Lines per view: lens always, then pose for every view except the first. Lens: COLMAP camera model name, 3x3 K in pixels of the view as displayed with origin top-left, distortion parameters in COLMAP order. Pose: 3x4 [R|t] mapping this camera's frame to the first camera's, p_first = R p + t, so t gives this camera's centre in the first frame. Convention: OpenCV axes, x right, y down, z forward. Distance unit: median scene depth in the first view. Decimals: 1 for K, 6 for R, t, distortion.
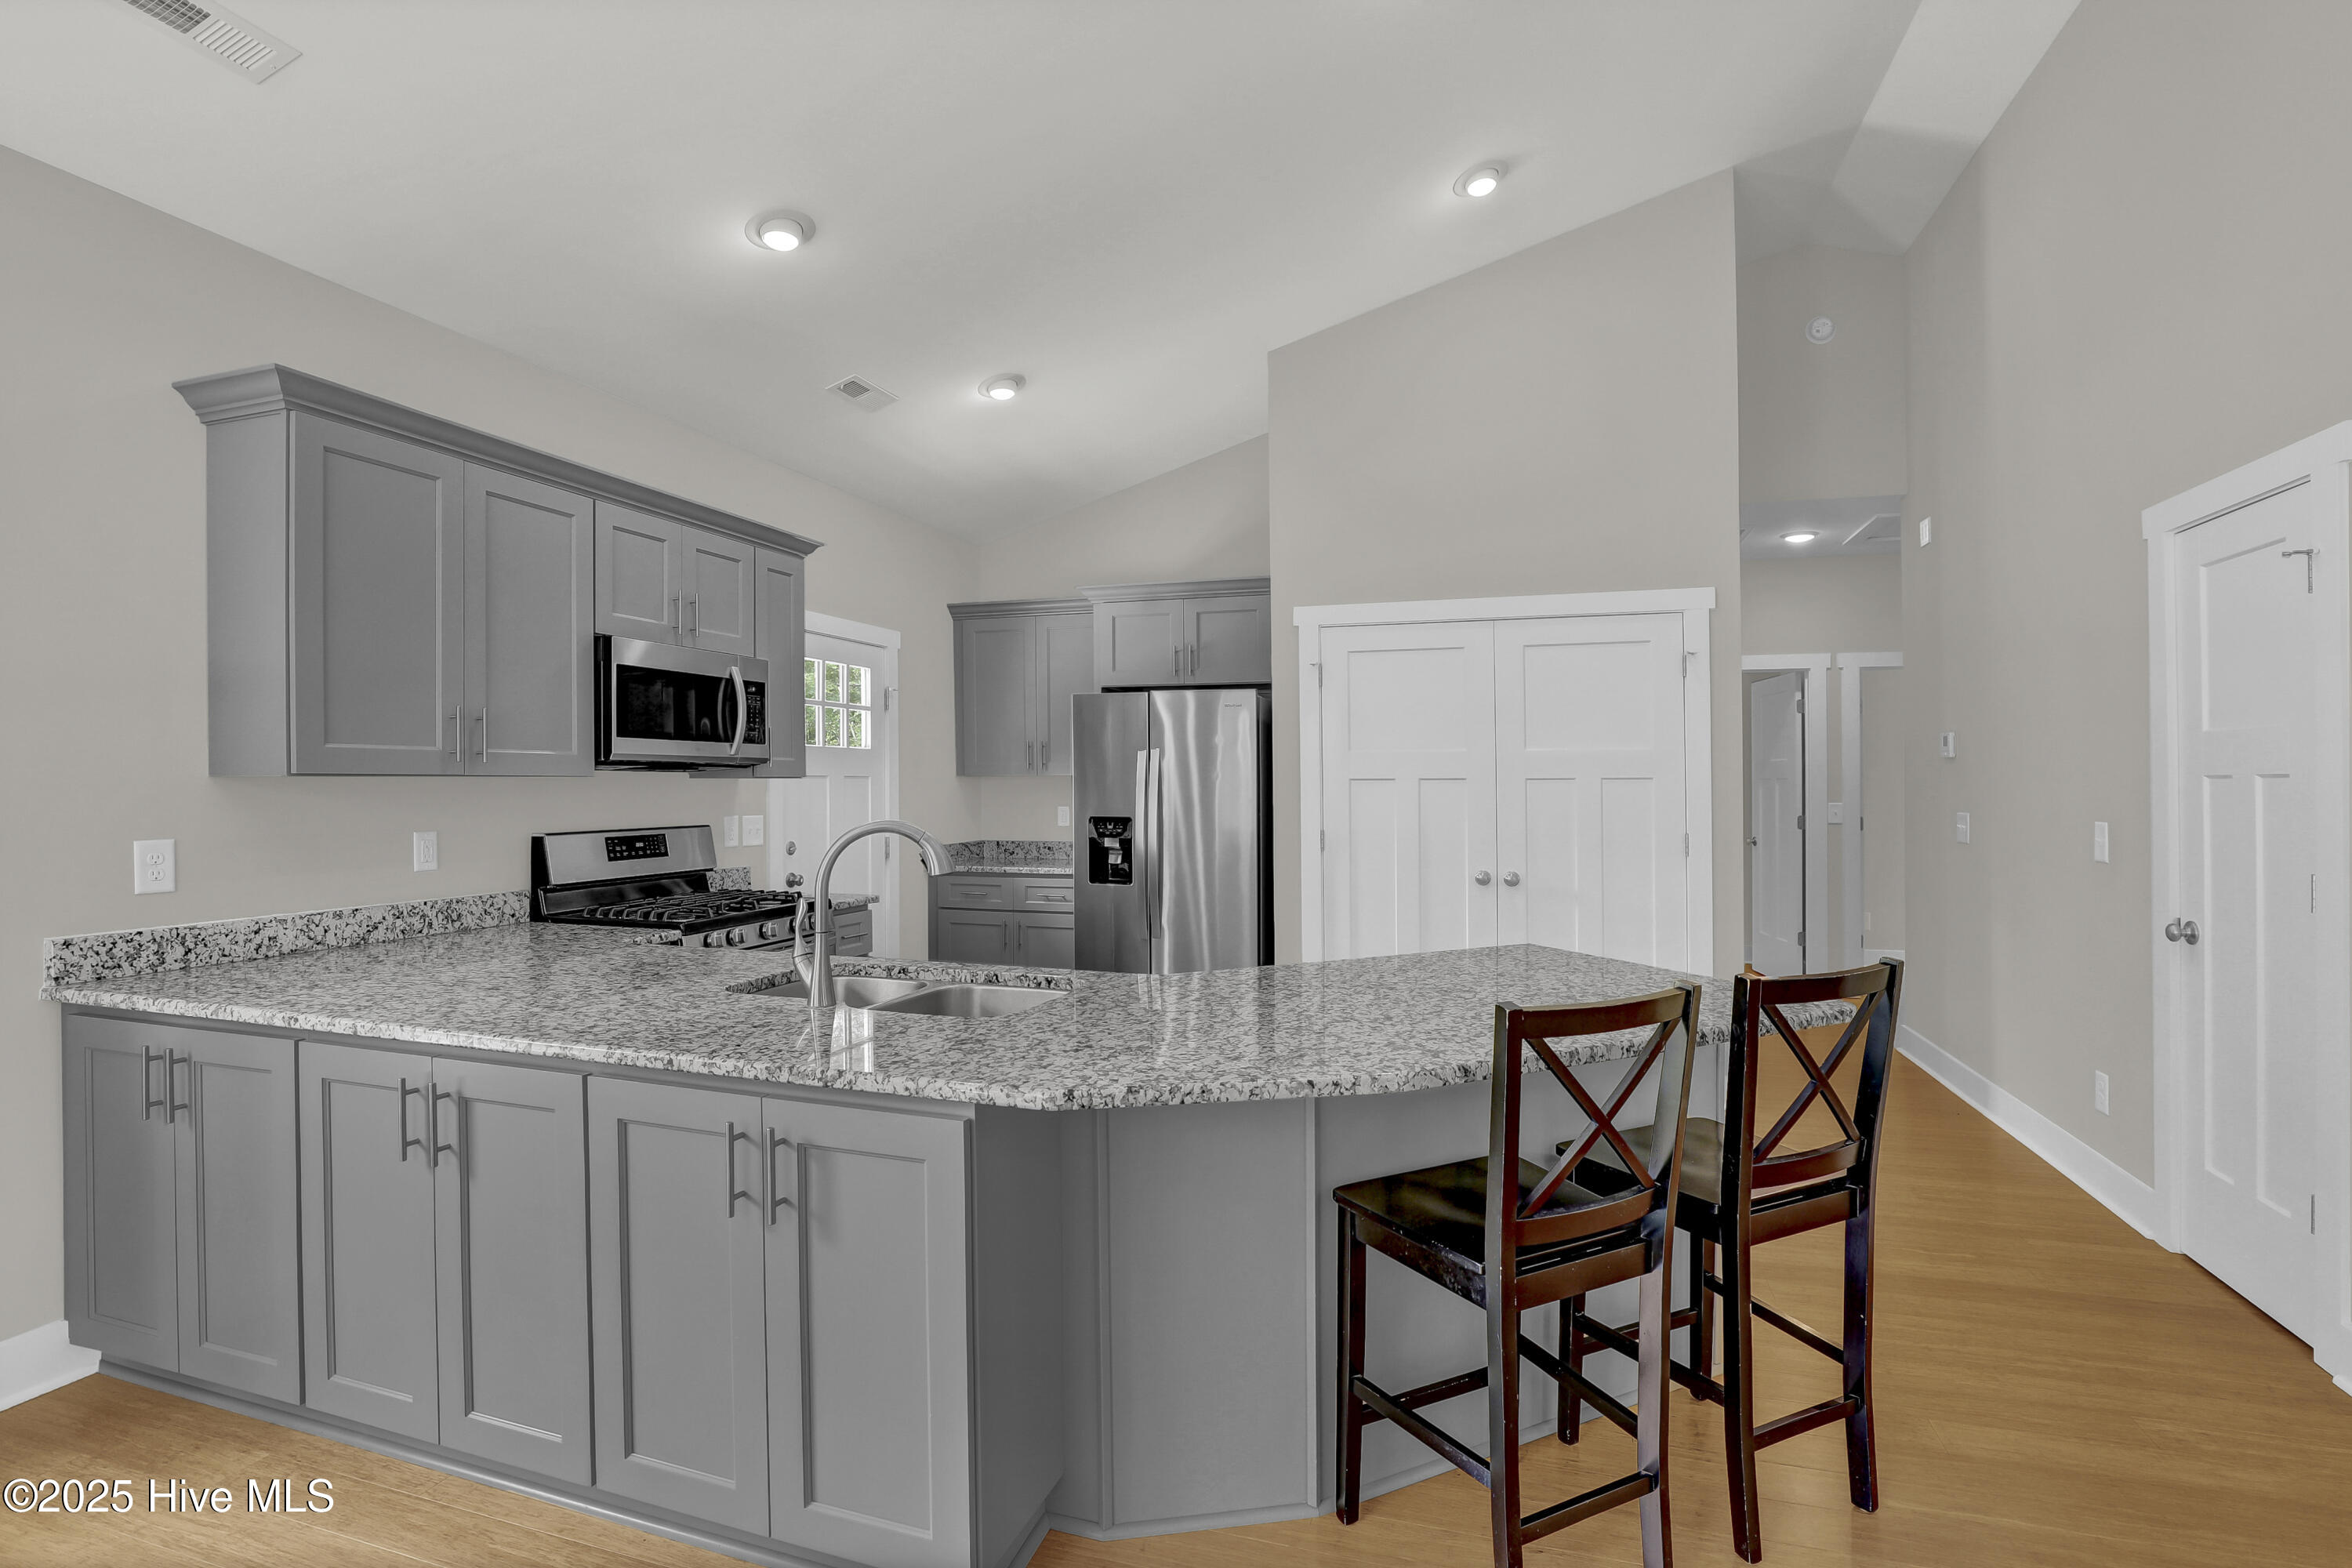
lens RADIAL K [[1116.0, 0, 1219.2], [0, 1116.0, 764.3], [0, 0, 1]] dist [-0.032076, 0.004107]
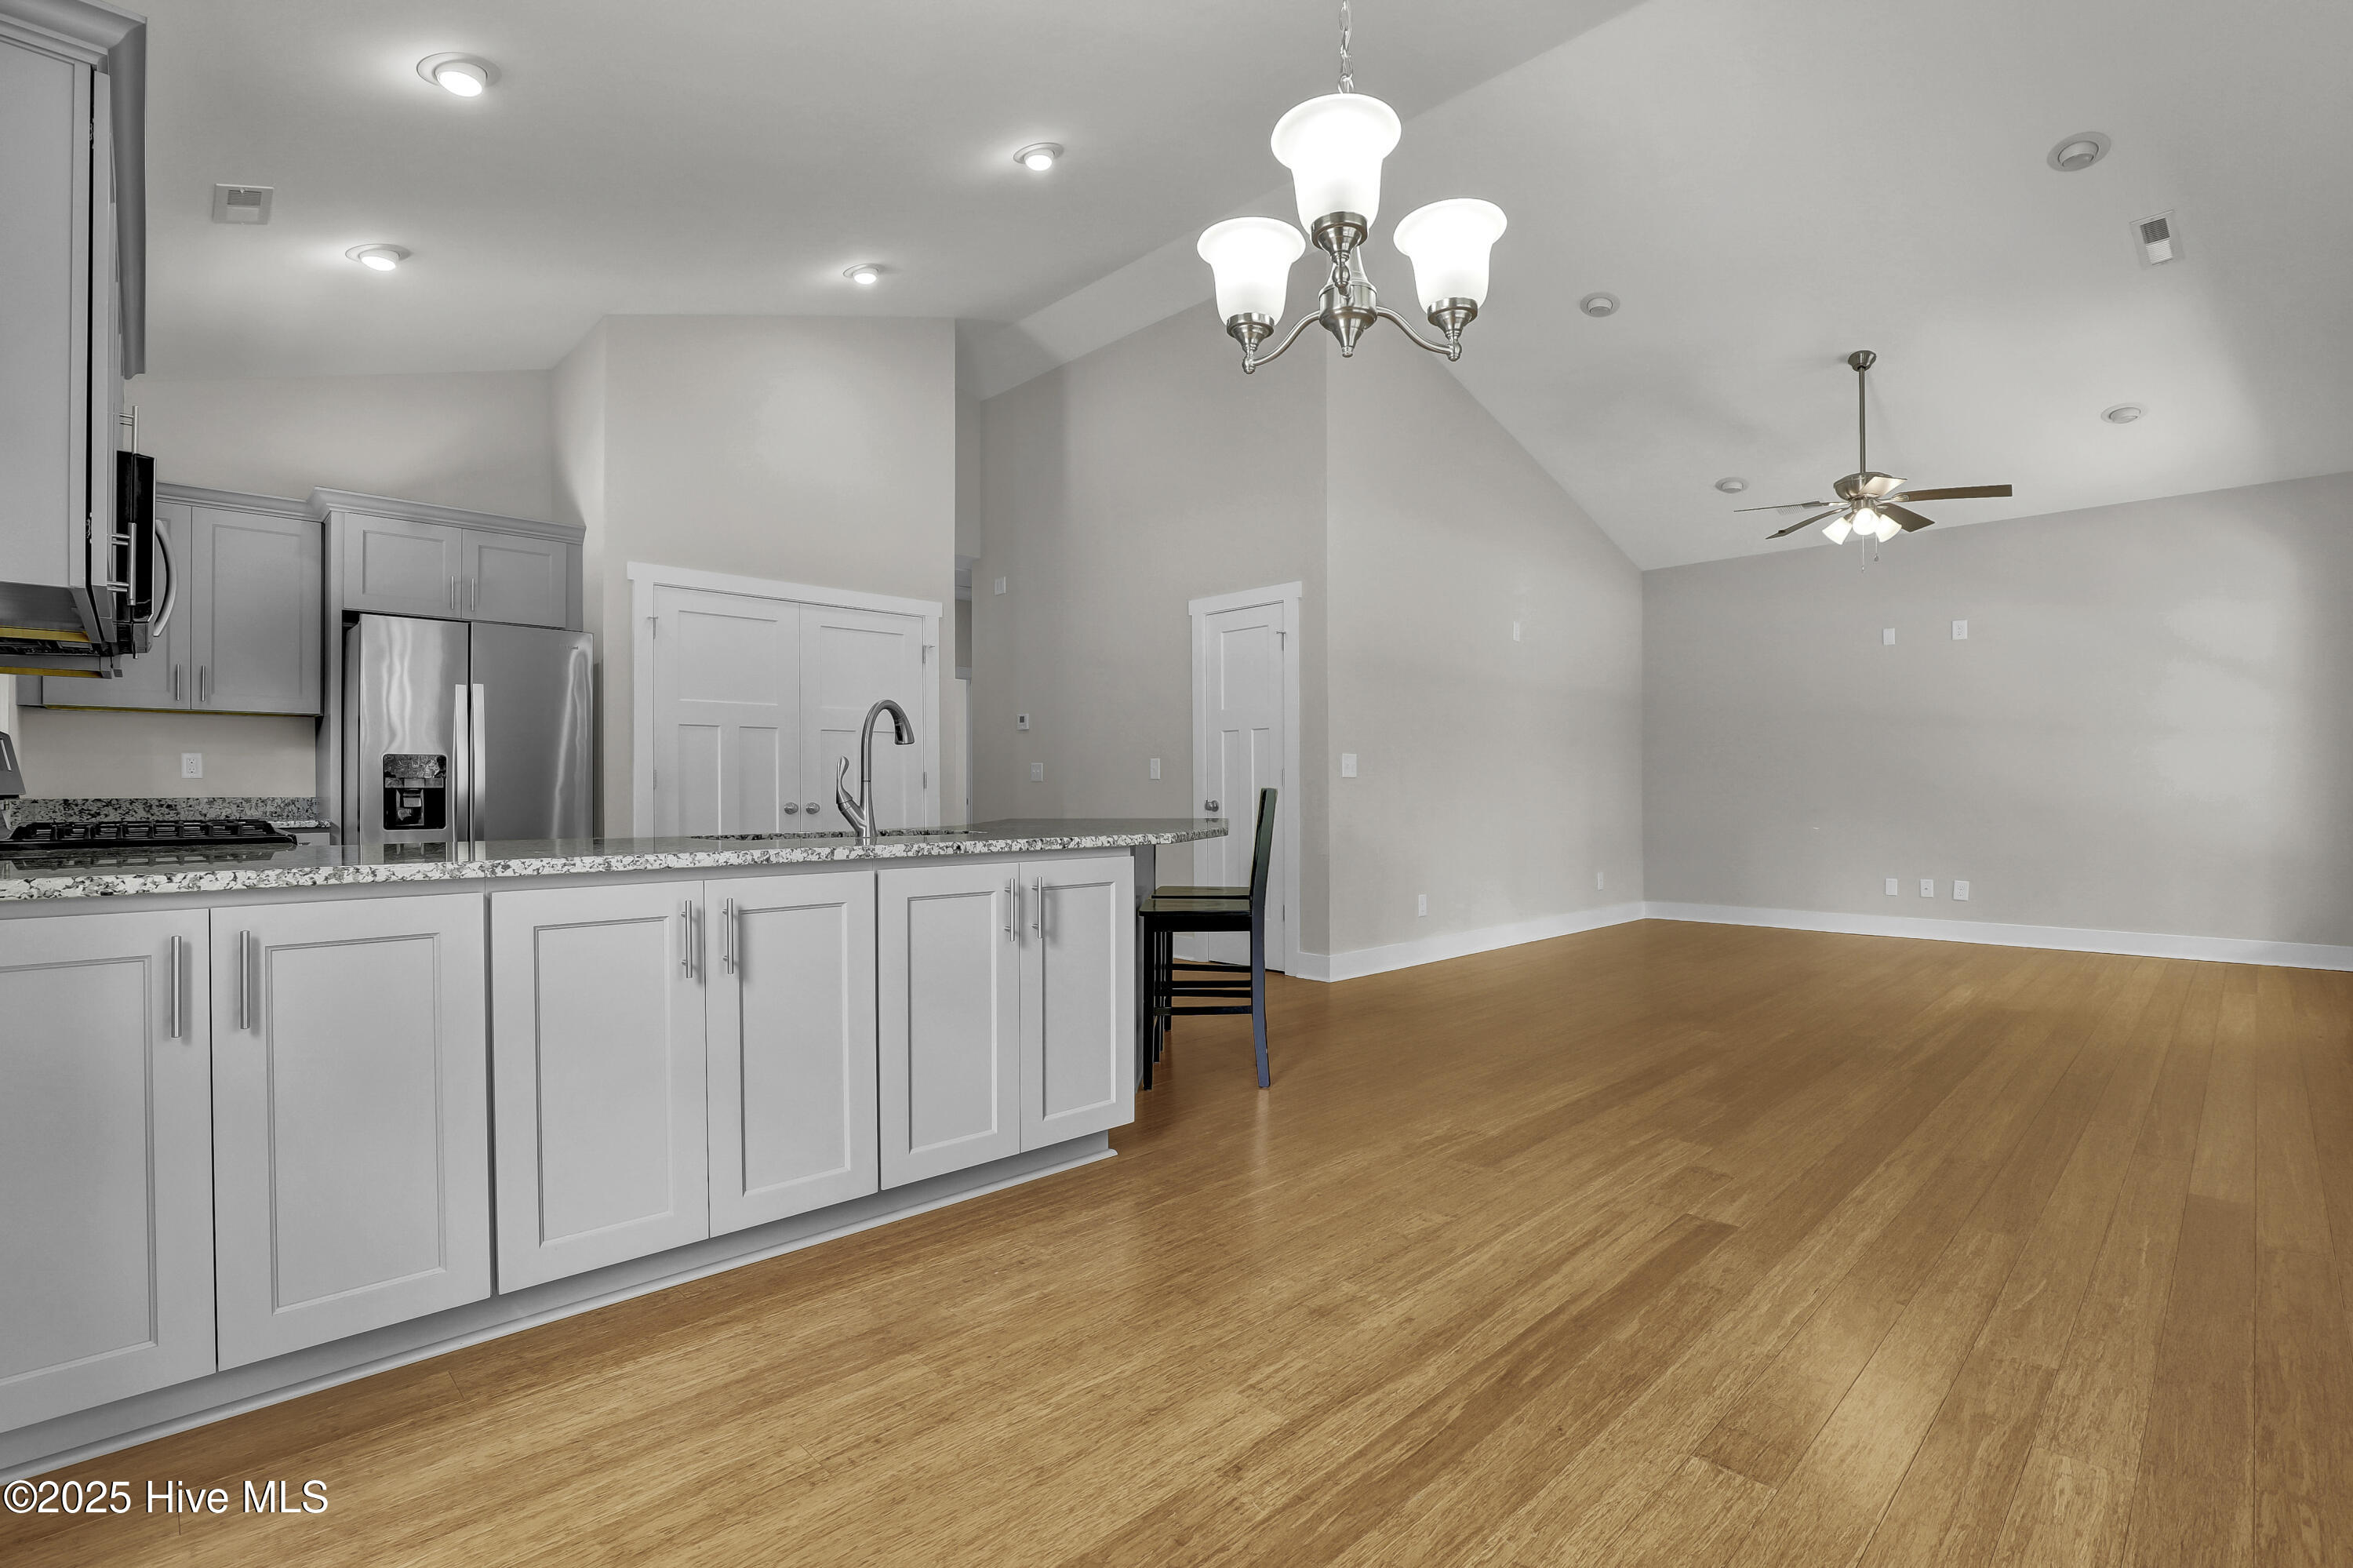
lens RADIAL K [[1116.5, 0, 1176.4], [0, 1116.5, 790.5], [0, 0, 1]] dist [-0.032076, 0.004107]
pose [[0.475884, 0.000850, 0.879508, -0.885452], [-0.009038, 0.999951, 0.003924, 0.099865], [-0.879462, -0.009816, 0.475868, 0.043772]]
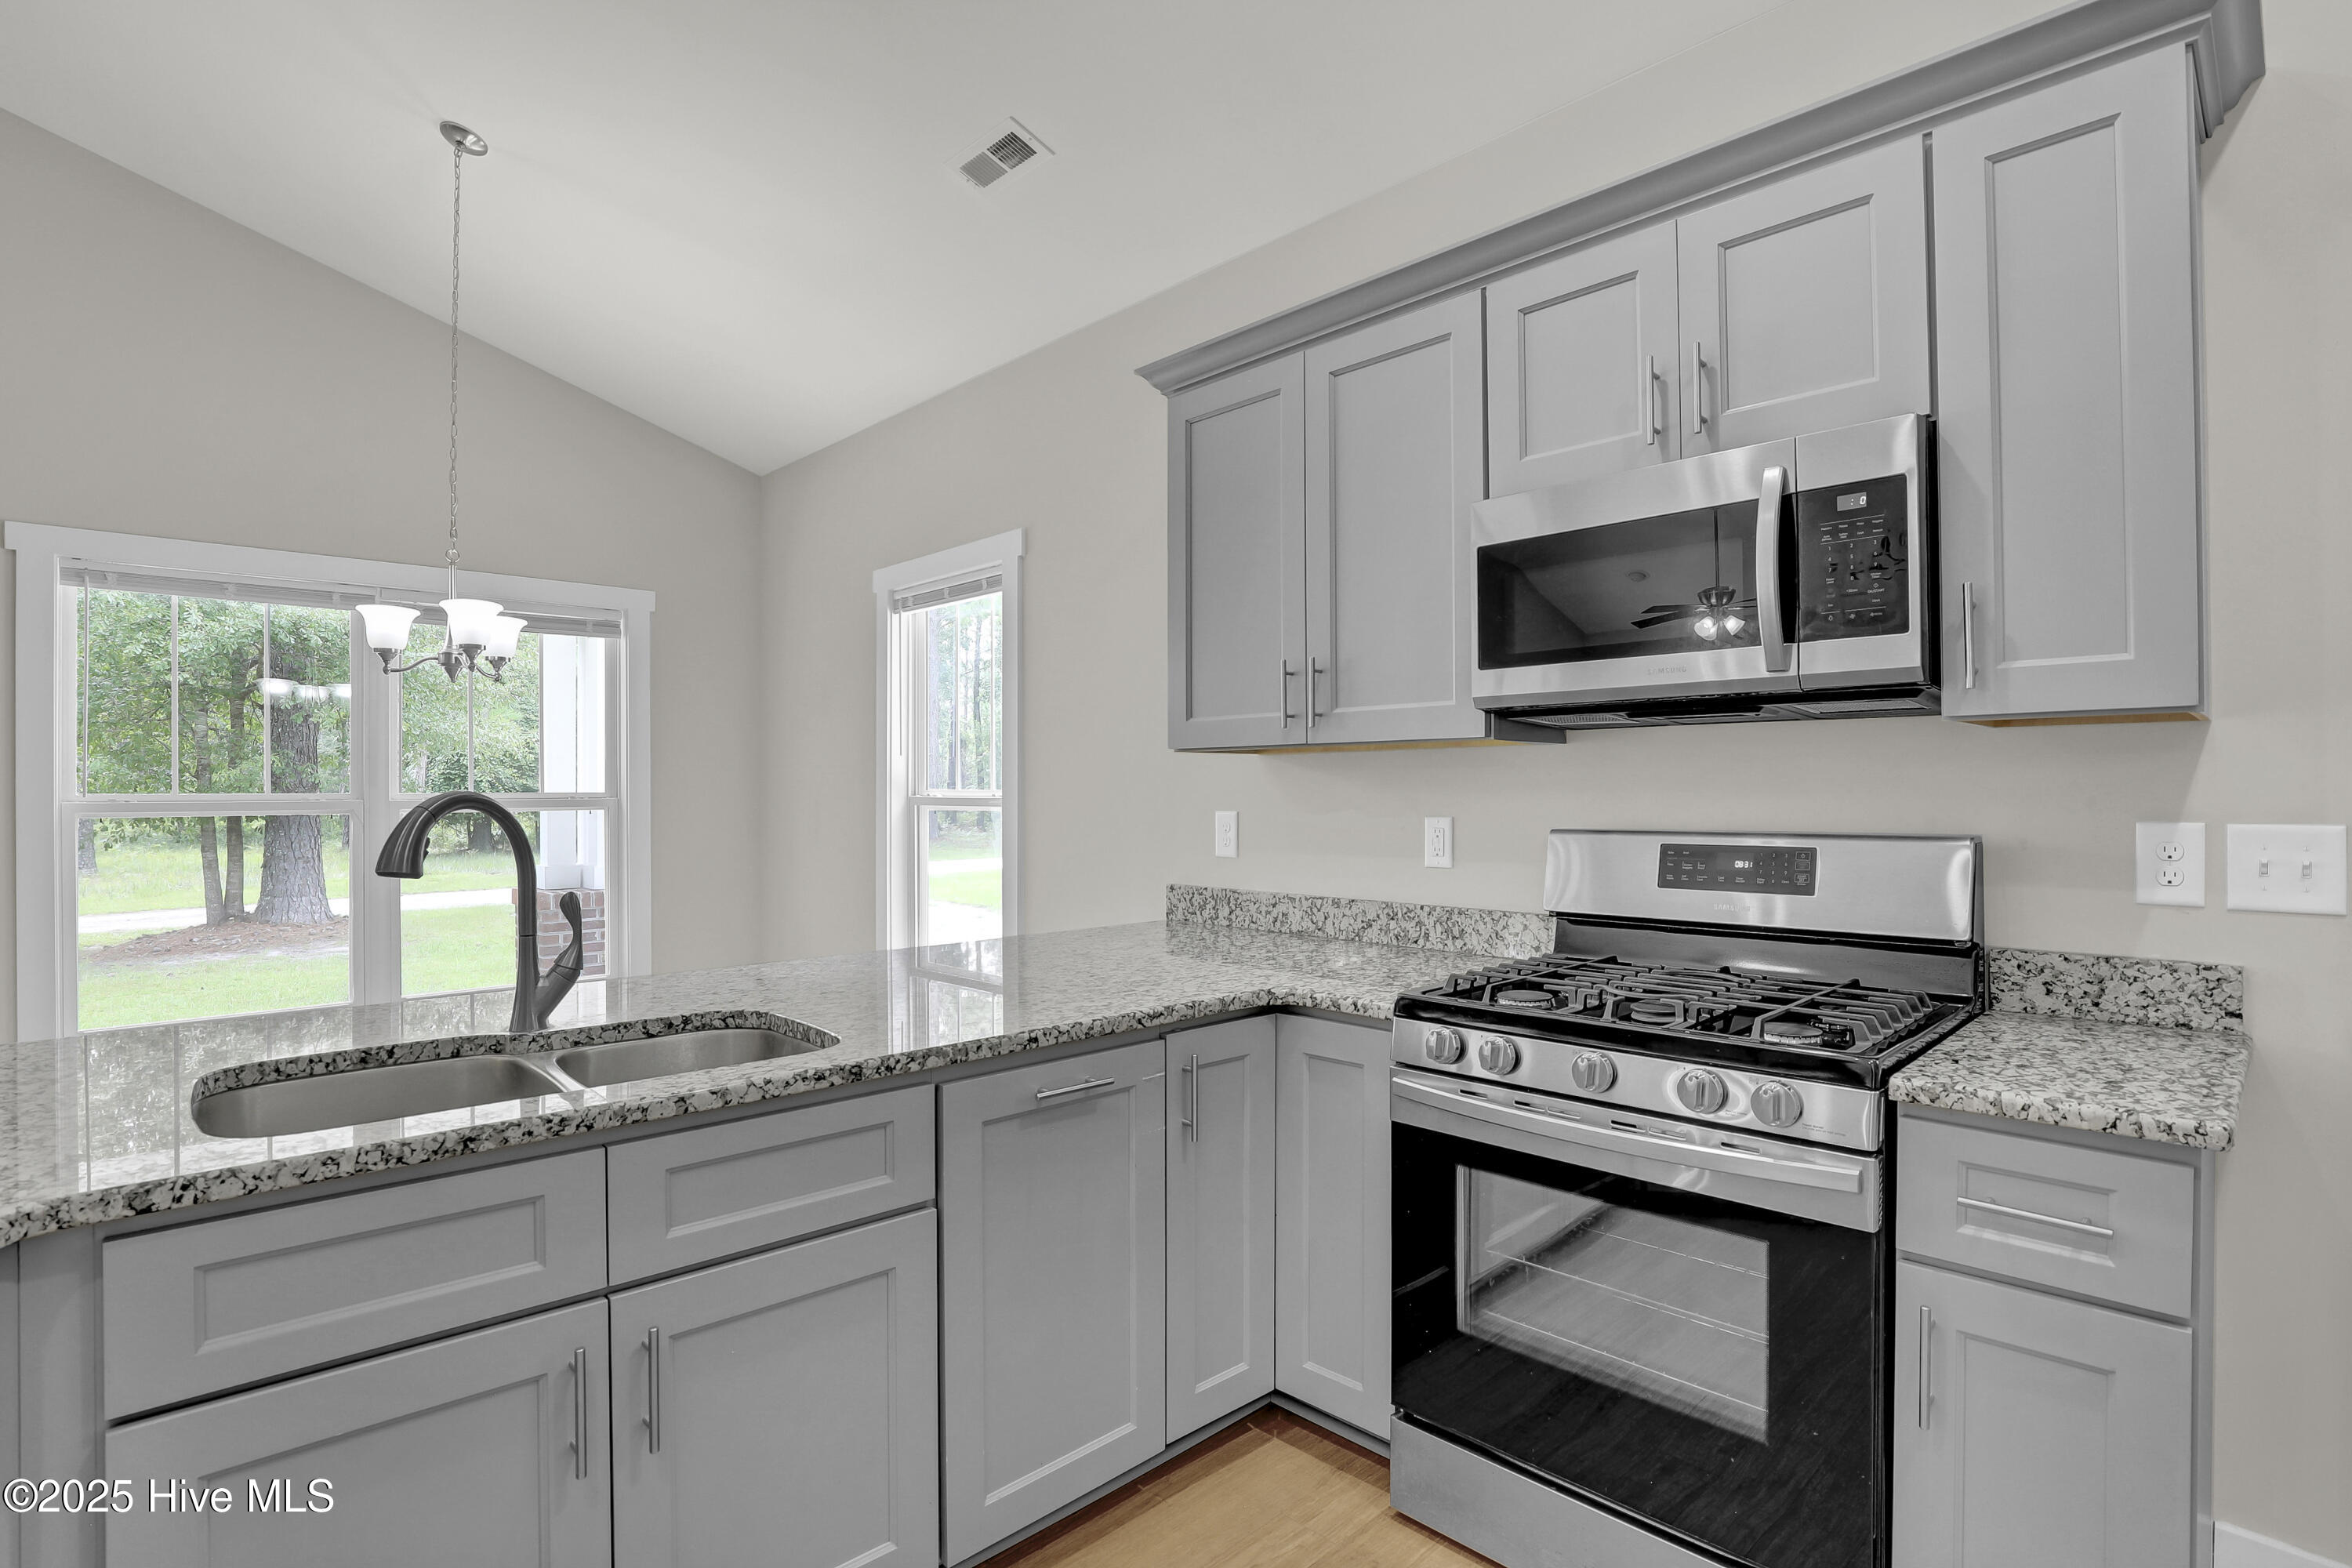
lens RADIAL K [[1116.0, 0, 1201.2], [0, 1116.0, 801.3], [0, 0, 1]] dist [-0.032076, 0.004107]
pose [[-0.472978, 0.009808, -0.881020, 0.054568], [0.018643, 0.999826, 0.001122, 0.042625], [0.880877, -0.015894, -0.473078, 1.140343]]
